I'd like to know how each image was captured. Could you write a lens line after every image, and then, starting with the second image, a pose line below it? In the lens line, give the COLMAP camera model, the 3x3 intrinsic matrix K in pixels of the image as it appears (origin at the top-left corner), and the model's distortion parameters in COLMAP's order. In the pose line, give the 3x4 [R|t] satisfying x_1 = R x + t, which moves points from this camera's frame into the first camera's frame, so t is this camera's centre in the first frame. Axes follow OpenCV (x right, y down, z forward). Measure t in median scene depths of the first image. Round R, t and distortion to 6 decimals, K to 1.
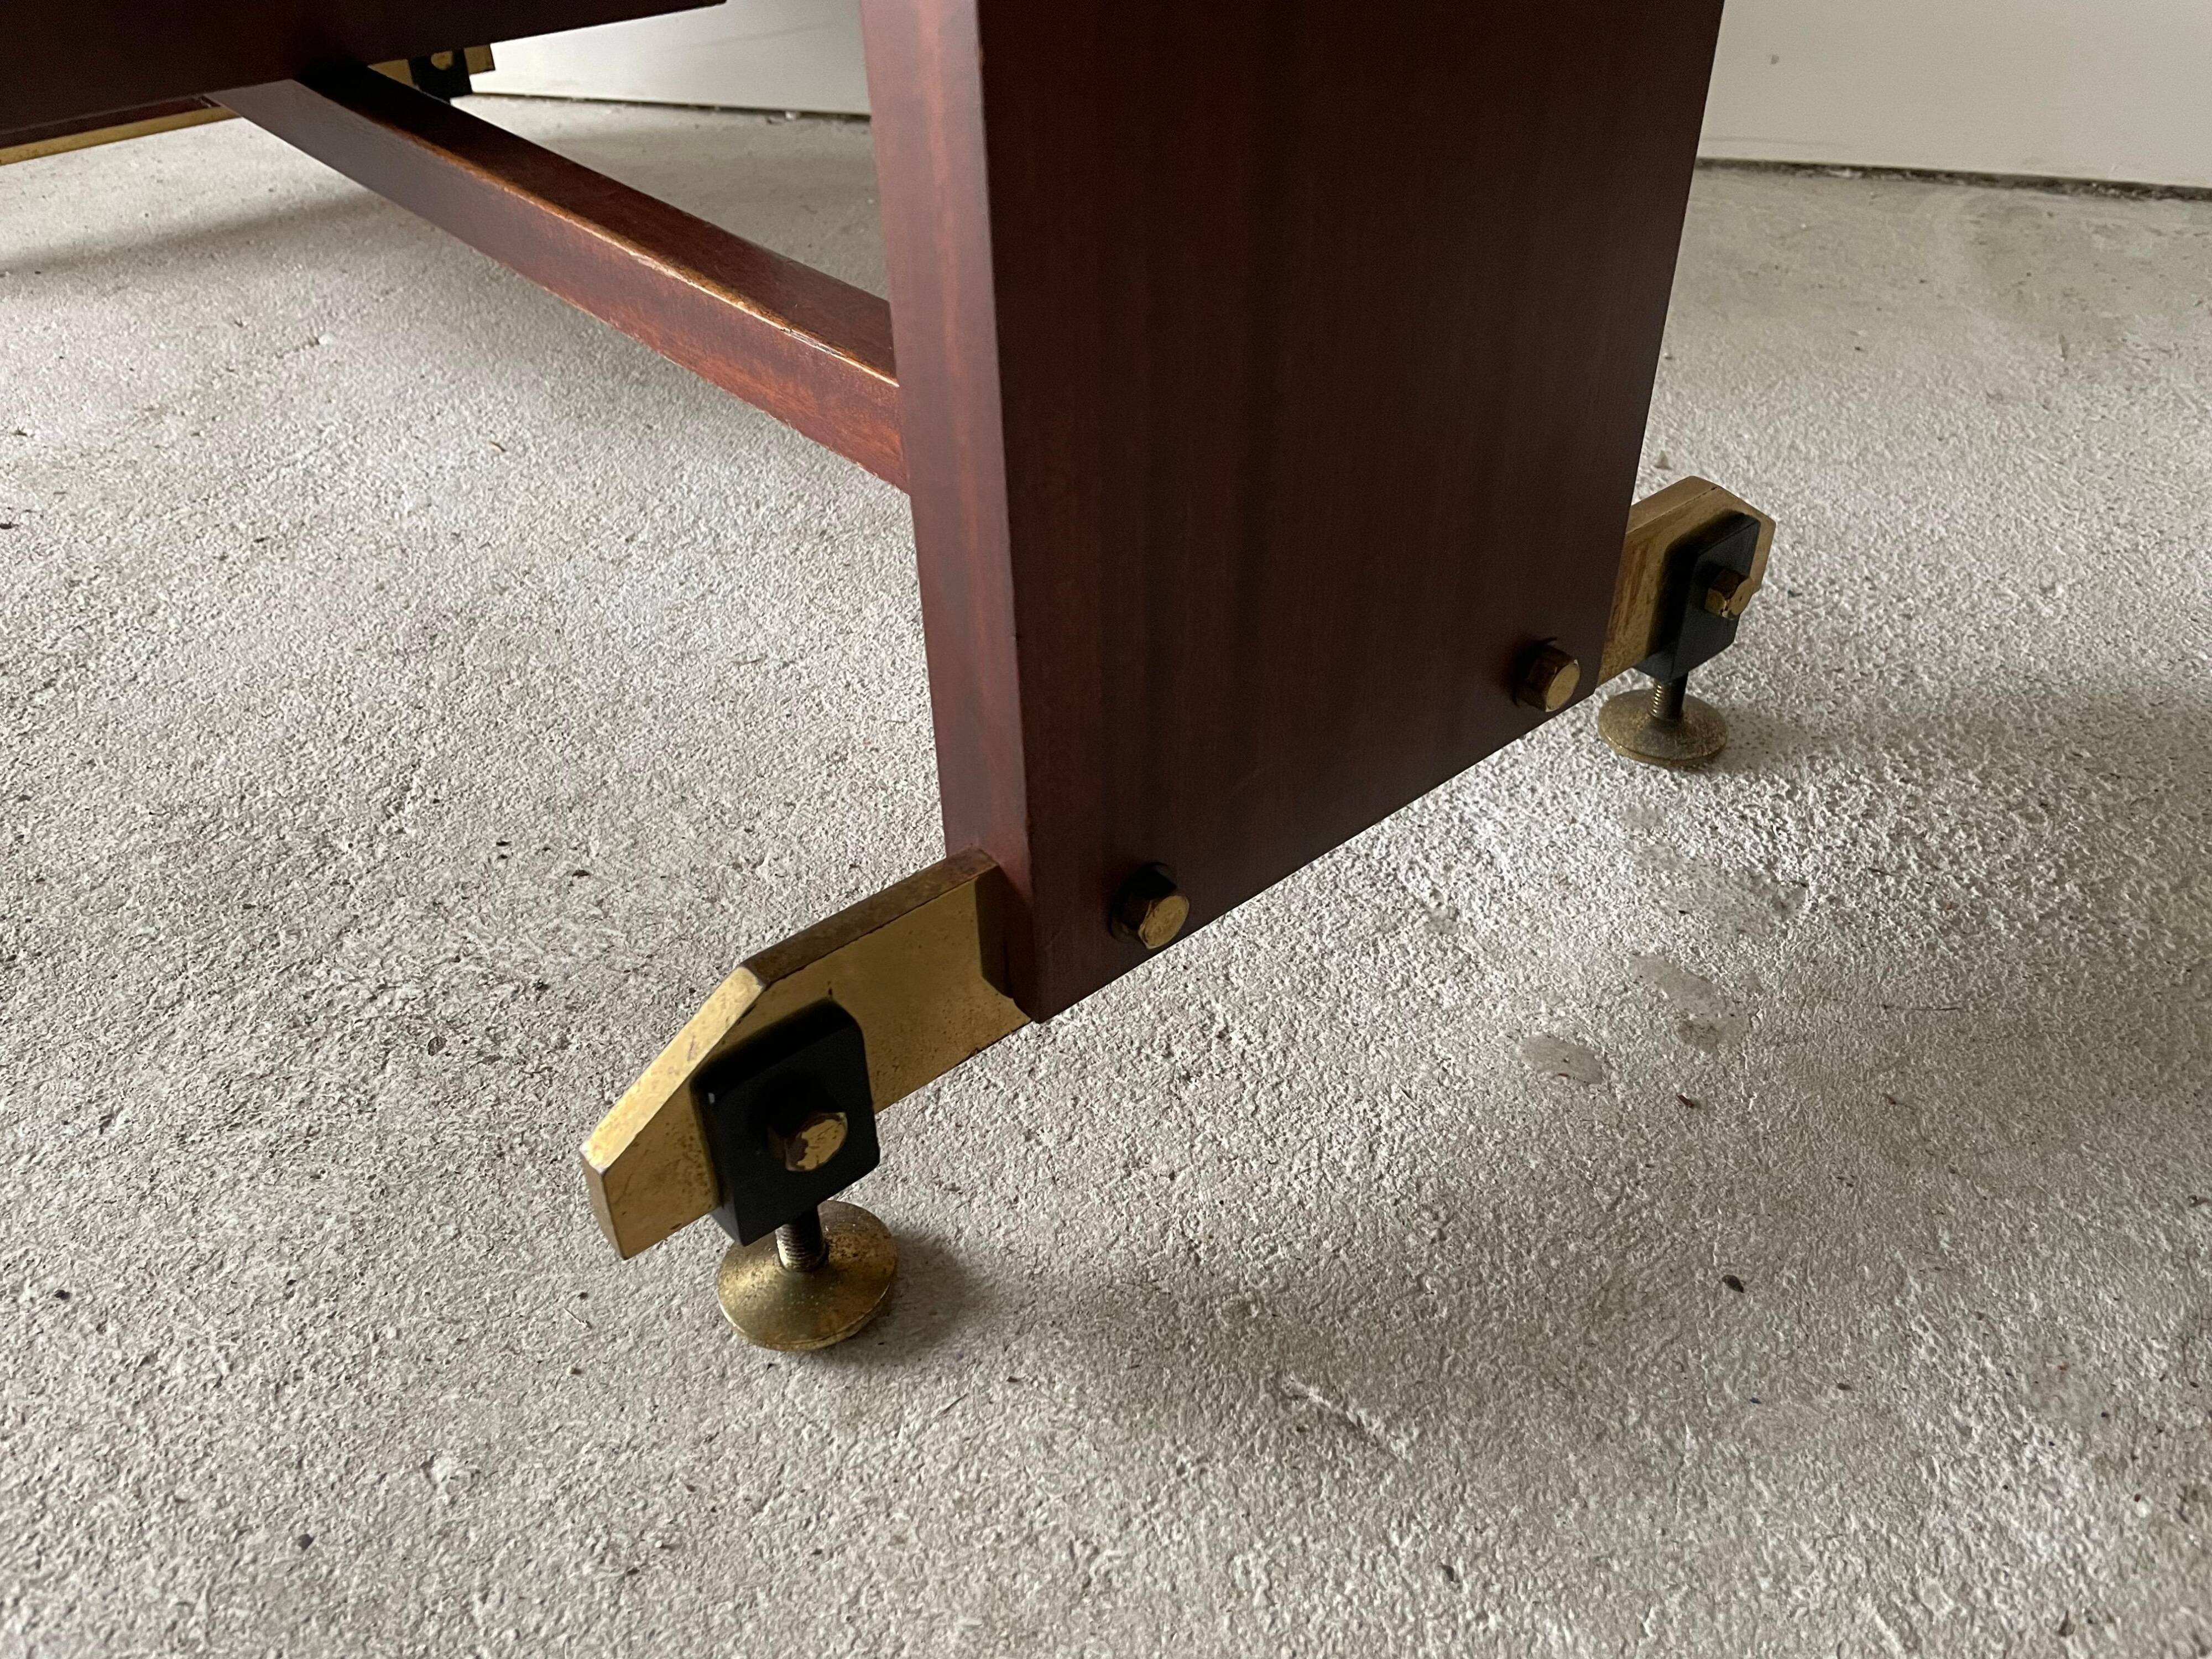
lens RADIAL K [[1716.0, 0, 1115.5], [0, 1716.0, 809.4], [0, 0, 1]] dist [0.061714, -0.083908]
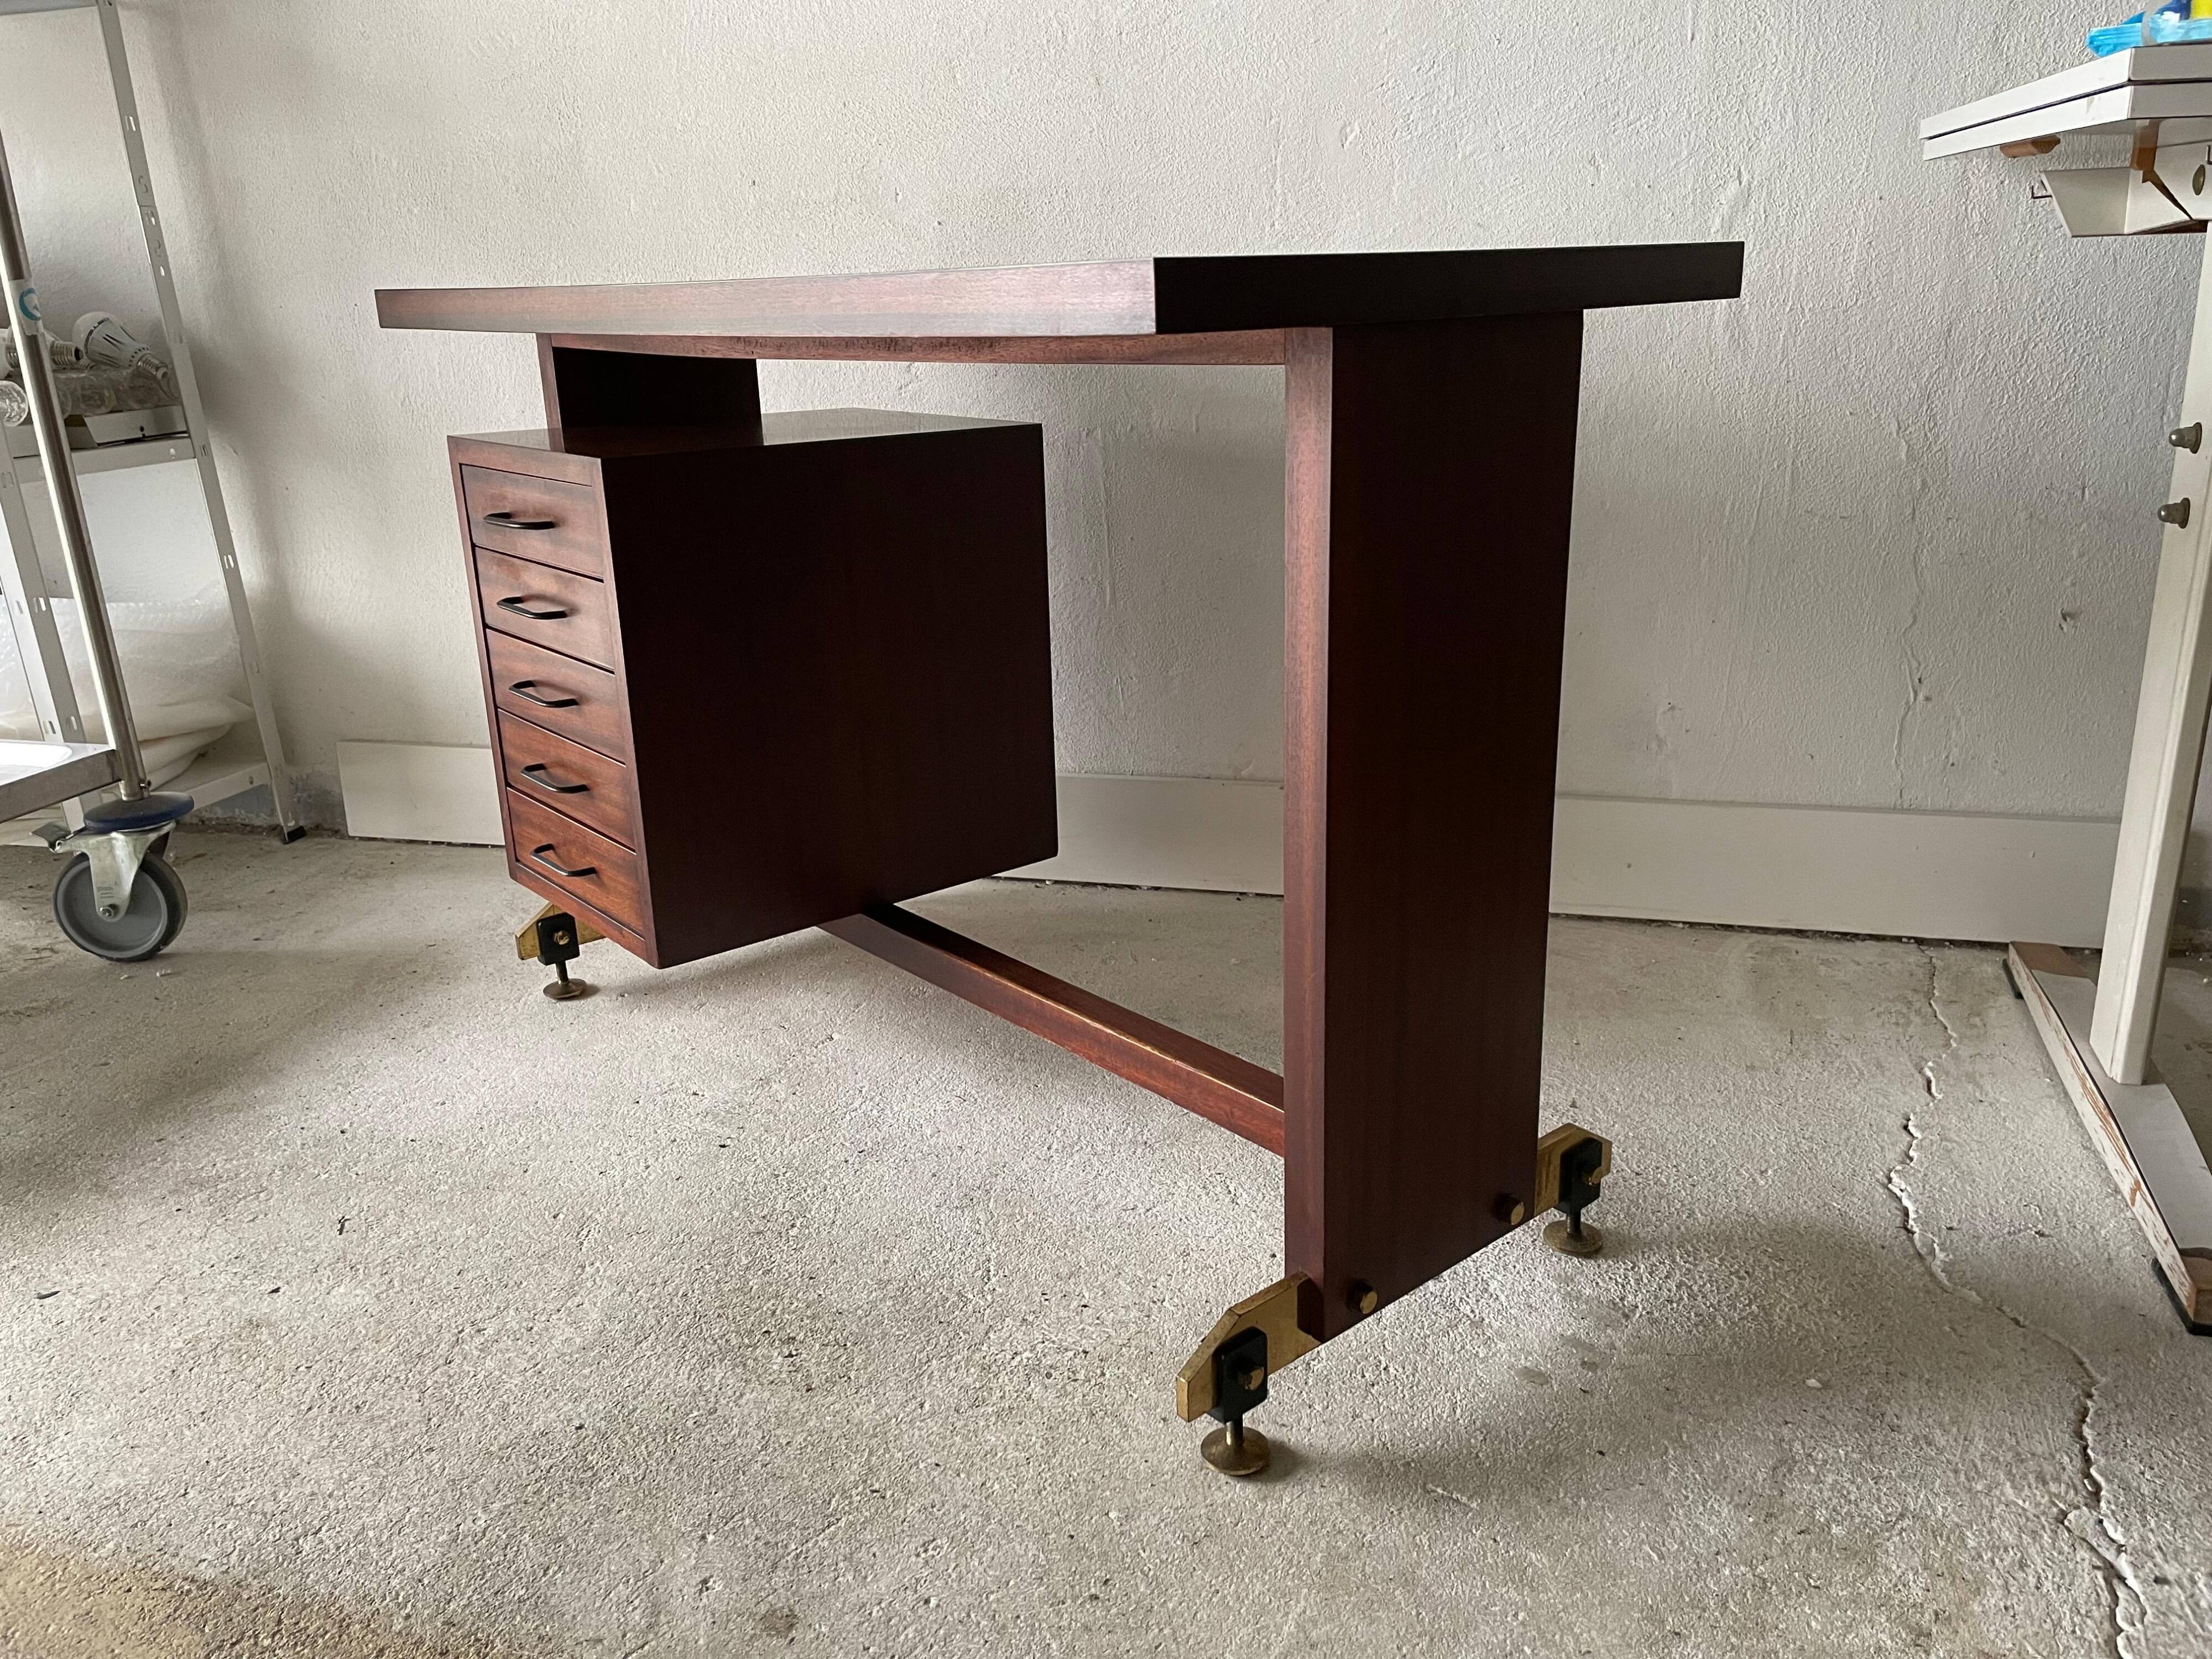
lens RADIAL K [[1698.0, 0, 1121.2], [0, 1698.0, 816.3], [0, 0, 1]] dist [0.081789, -0.118569]
pose [[0.999933, -0.009964, -0.005900, -0.247716], [0.007527, 0.946476, -0.322687, 0.152485], [0.008799, 0.322621, 0.946487, -1.300651]]
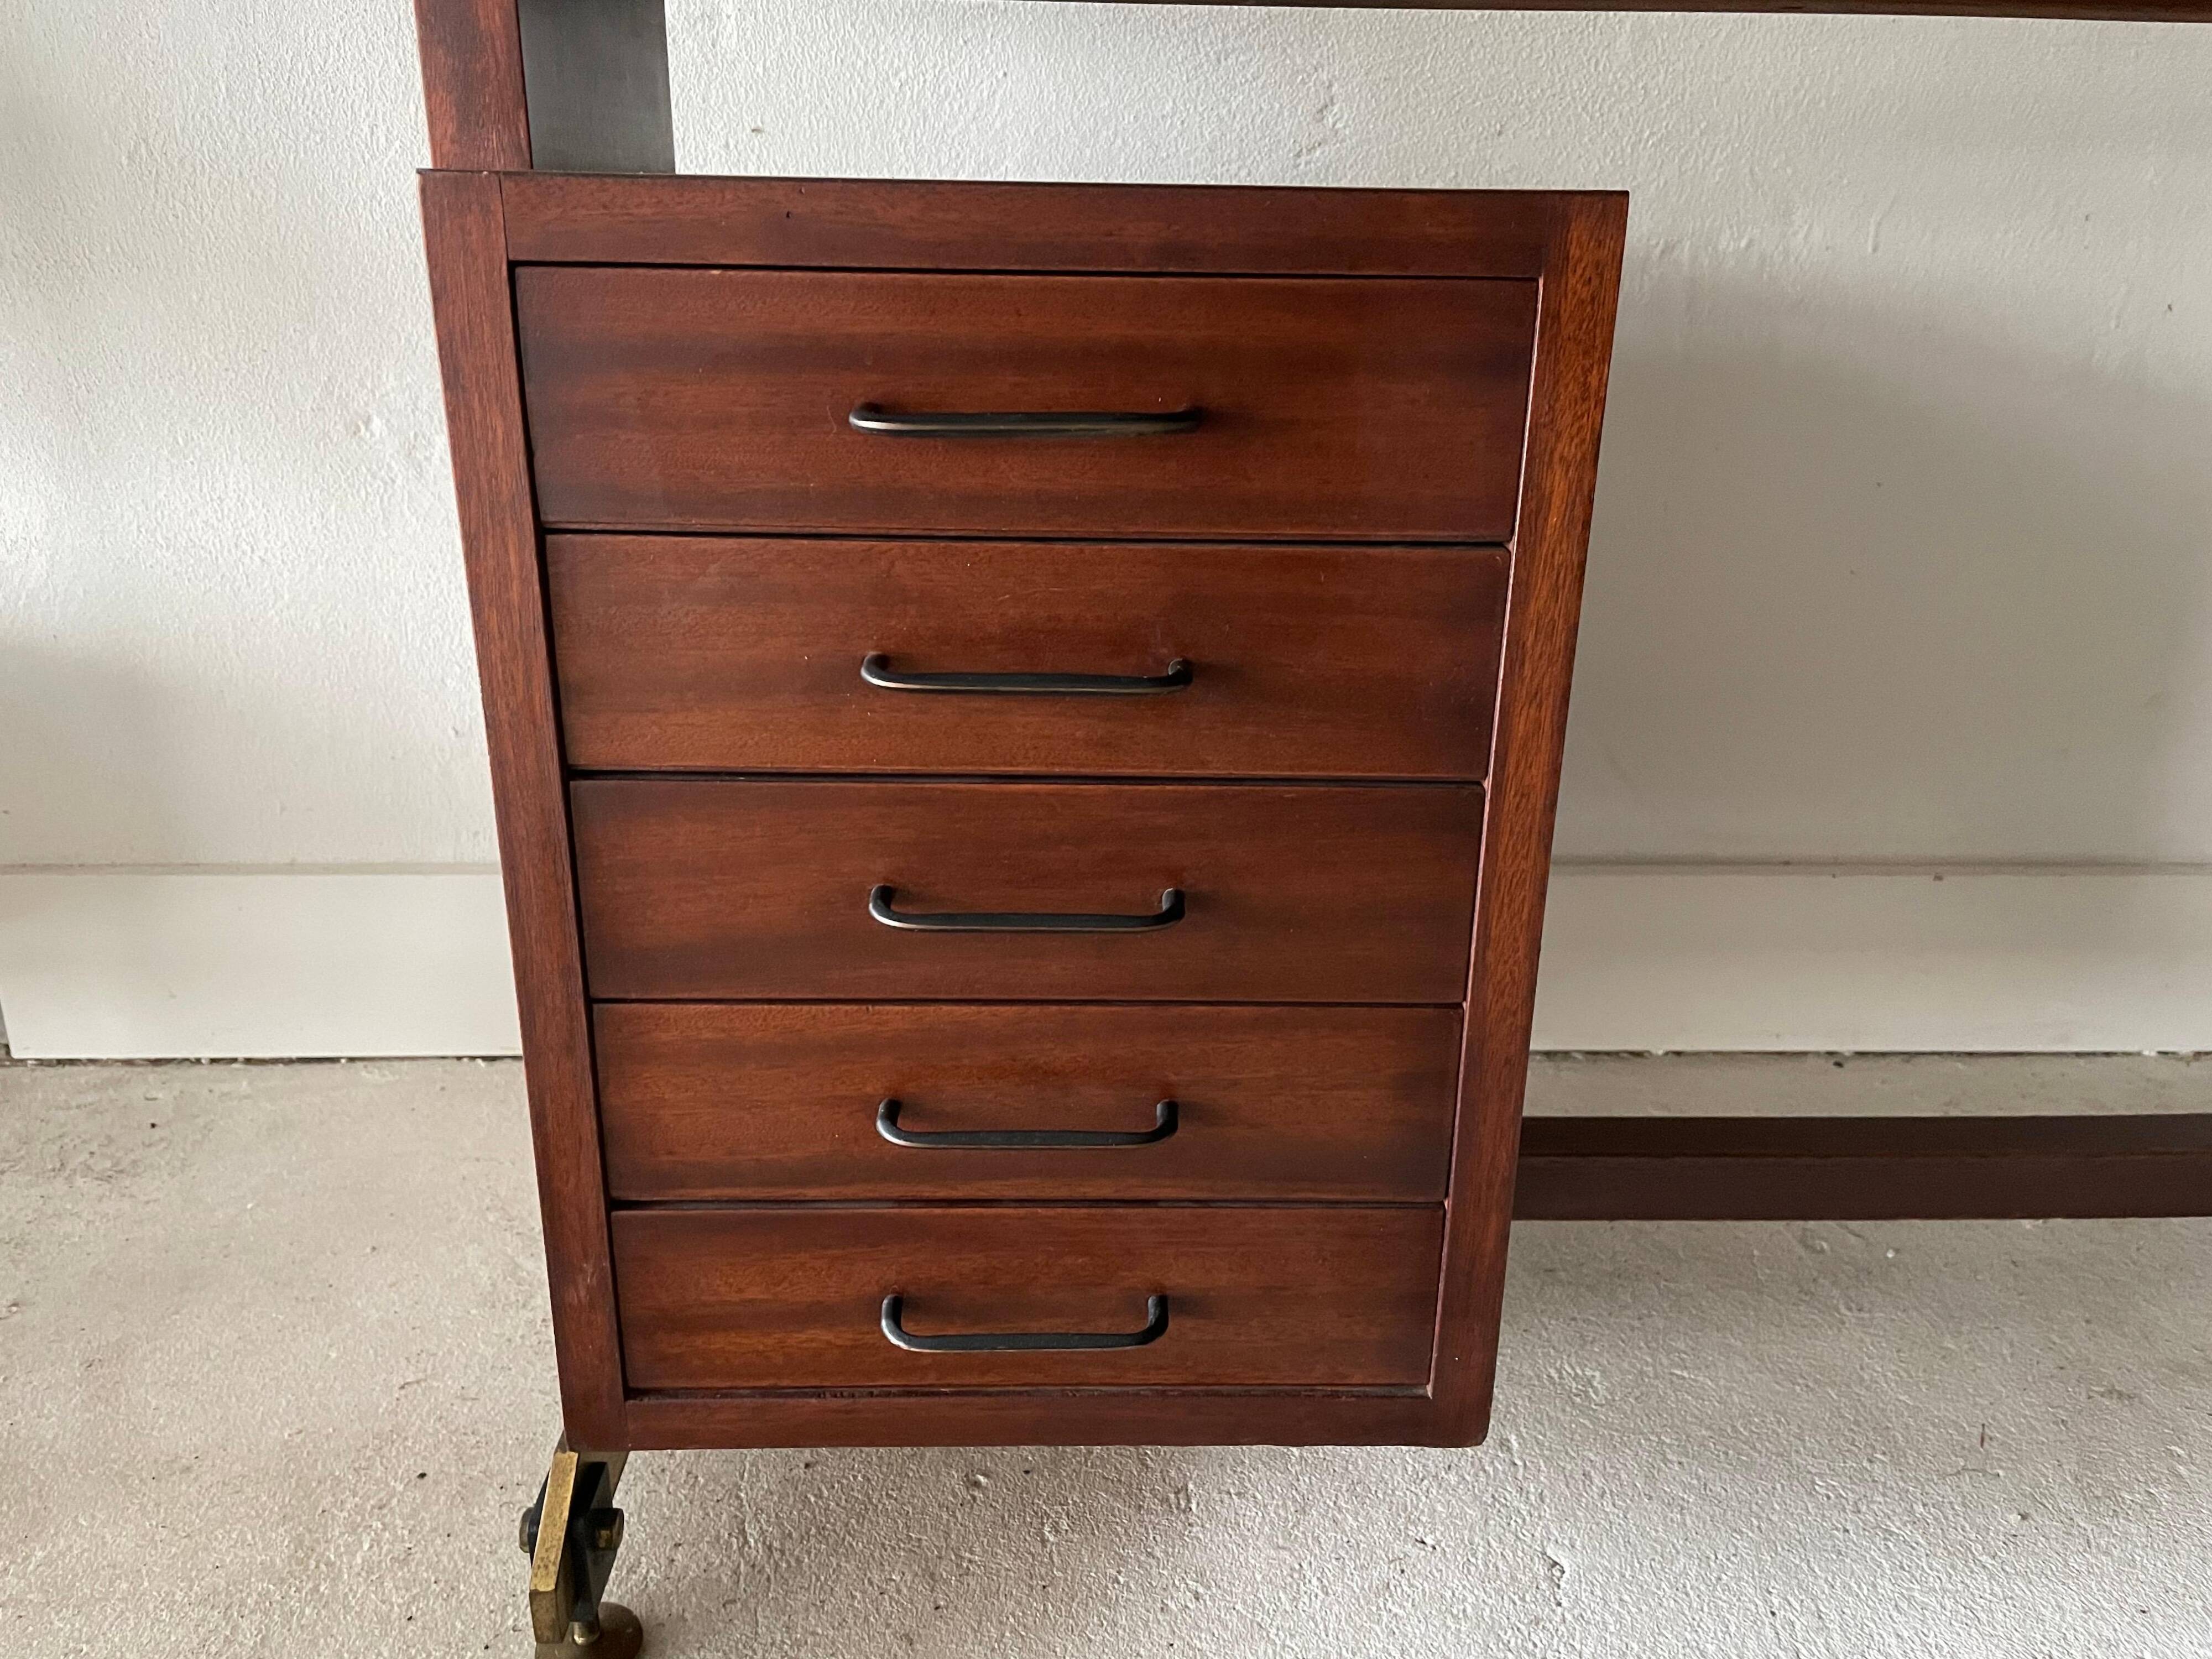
lens RADIAL K [[1698.0, 0, 1117.0], [0, 1698.0, 814.3], [0, 0, 1]] dist [0.081789, -0.118569]
pose [[0.951513, -0.074496, 0.298452, -1.508058], [0.150944, 0.958465, -0.241995, -0.763299], [-0.268028, 0.275311, 0.923236, 0.343672]]
